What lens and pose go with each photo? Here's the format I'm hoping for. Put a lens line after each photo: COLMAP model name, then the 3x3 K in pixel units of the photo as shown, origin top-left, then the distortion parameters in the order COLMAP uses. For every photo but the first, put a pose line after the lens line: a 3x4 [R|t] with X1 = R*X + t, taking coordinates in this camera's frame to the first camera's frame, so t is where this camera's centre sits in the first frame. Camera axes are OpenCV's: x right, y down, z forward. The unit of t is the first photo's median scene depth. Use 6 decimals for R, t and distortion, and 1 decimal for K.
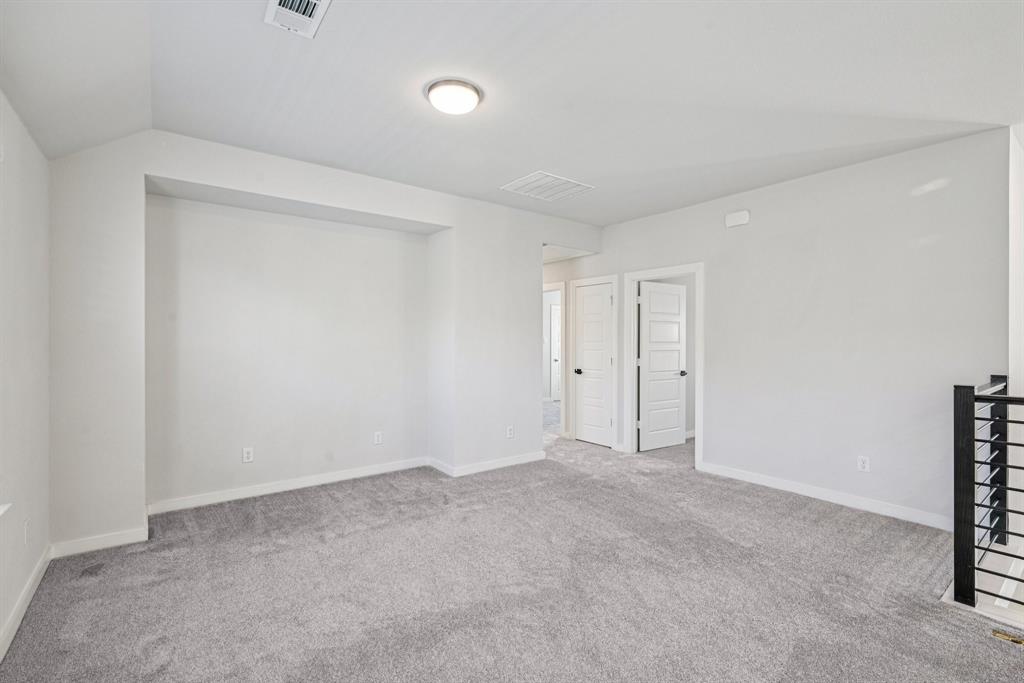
lens RADIAL K [[464.6, 0, 512.4], [0, 464.6, 338.7], [0, 0, 1]] dist [0.002626, 0.000092]
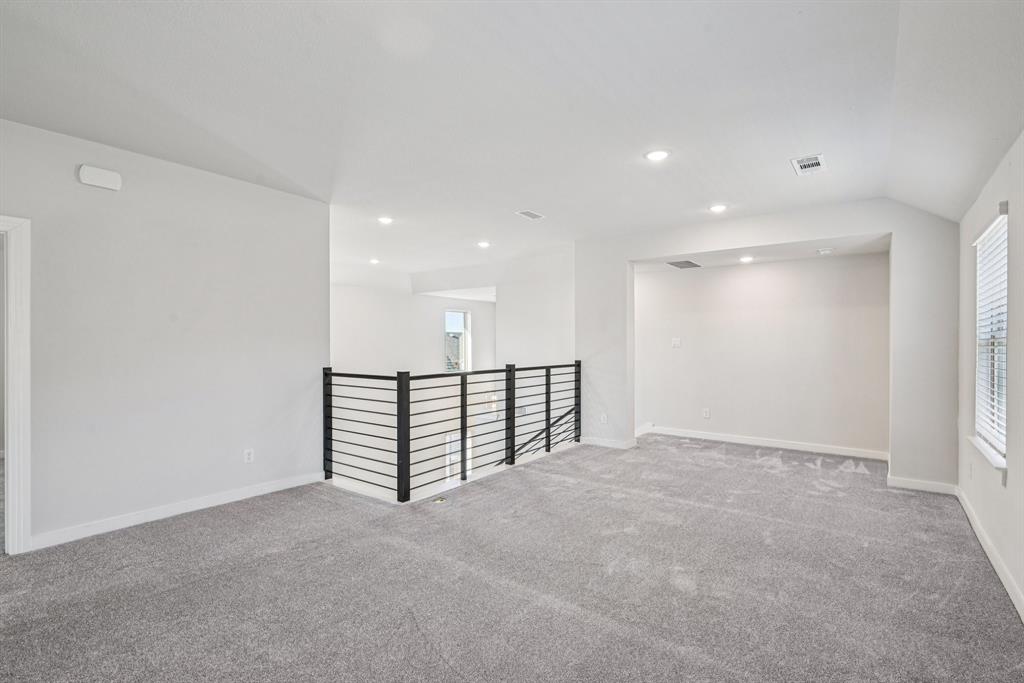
lens RADIAL K [[484.8, 0, 525.6], [0, 484.8, 341.9], [0, 0, 1]] dist [0.000907, 0.000306]
pose [[-0.285098, 0.006666, 0.958475, -0.533306], [-0.002485, 0.999967, -0.007694, 0.005200], [-0.958495, -0.004576, -0.285072, 0.697748]]
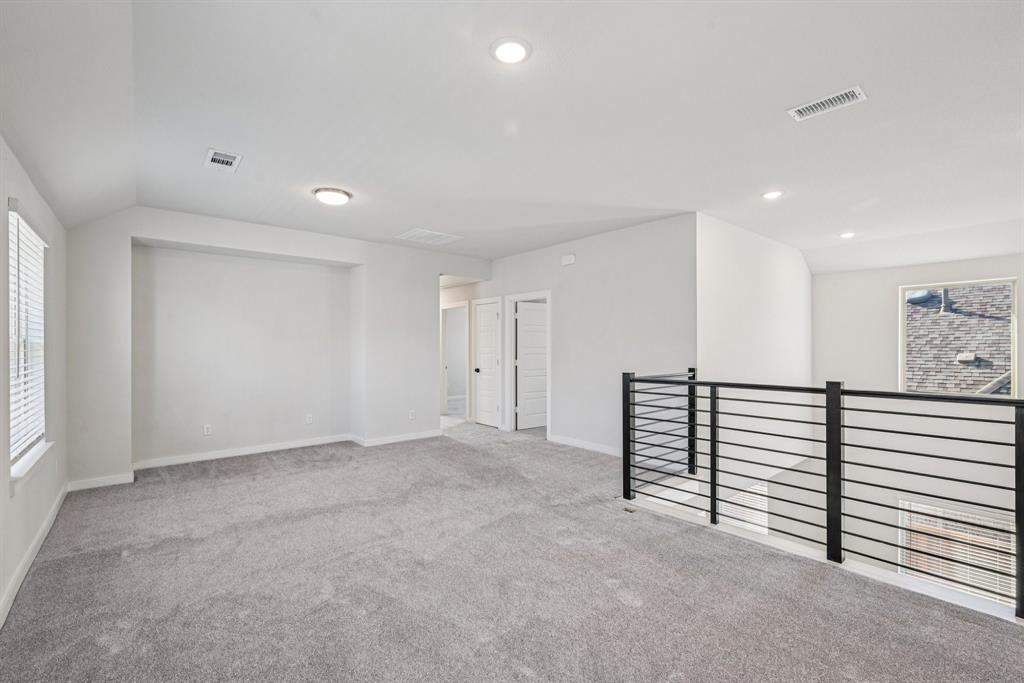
lens RADIAL K [[441.3, 0, 512.0], [0, 441.3, 341.5], [0, 0, 1]] dist [-0.000704, 0.000517]
pose [[0.998644, -0.004046, 0.051909, 0.293135], [0.004307, 0.999979, -0.004909, -0.005242], [-0.051888, 0.005126, 0.998640, -0.392474]]
